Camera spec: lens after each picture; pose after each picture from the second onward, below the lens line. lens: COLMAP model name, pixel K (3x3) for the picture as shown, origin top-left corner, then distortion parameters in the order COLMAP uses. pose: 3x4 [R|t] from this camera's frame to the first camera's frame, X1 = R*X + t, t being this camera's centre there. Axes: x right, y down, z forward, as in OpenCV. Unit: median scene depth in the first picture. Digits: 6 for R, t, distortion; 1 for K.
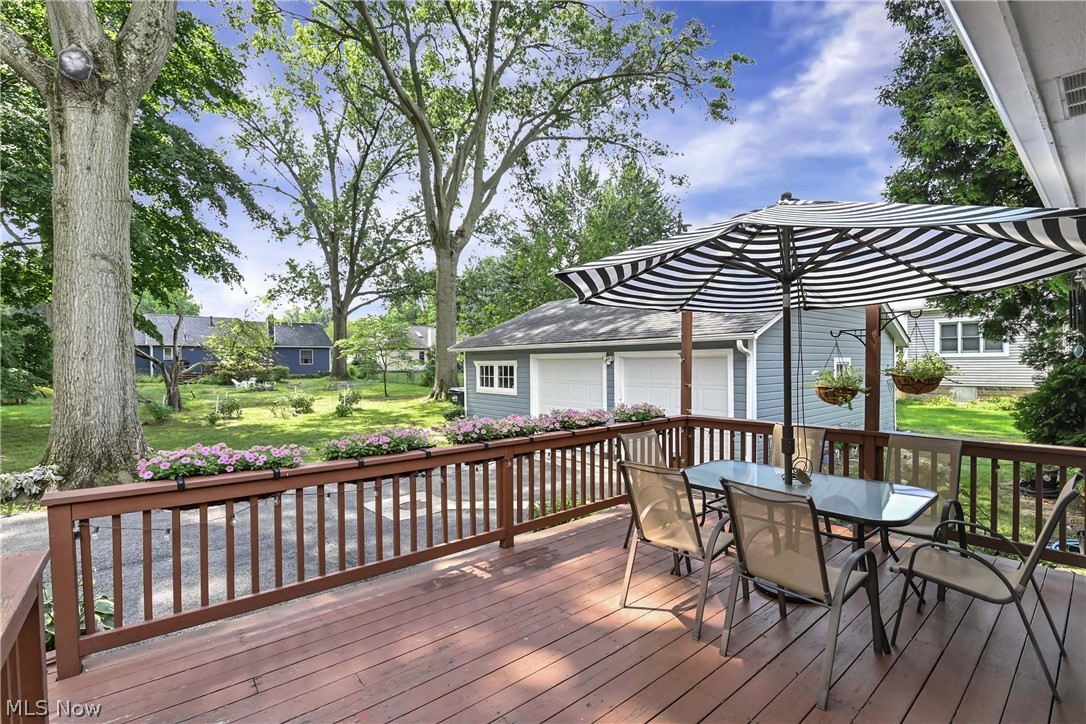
lens RADIAL K [[477.9, 0, 541.5], [0, 477.9, 368.0], [0, 0, 1]] dist [-0.004989, -0.007908]
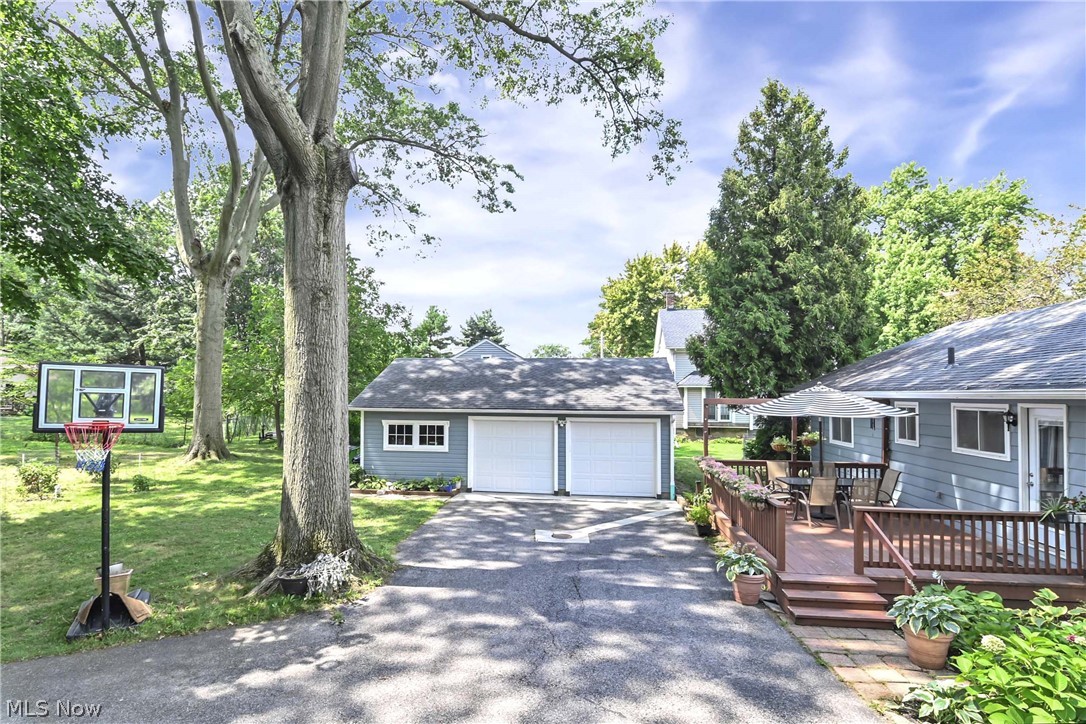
lens RADIAL K [[531.1, 0, 529.2], [0, 531.1, 377.5], [0, 0, 1]] dist [-0.010674, -0.007190]
pose [[0.727149, 0.039160, 0.685362, -0.758487], [-0.007134, 0.998749, -0.049497, -0.055905], [-0.686443, 0.031102, 0.726518, -0.057495]]
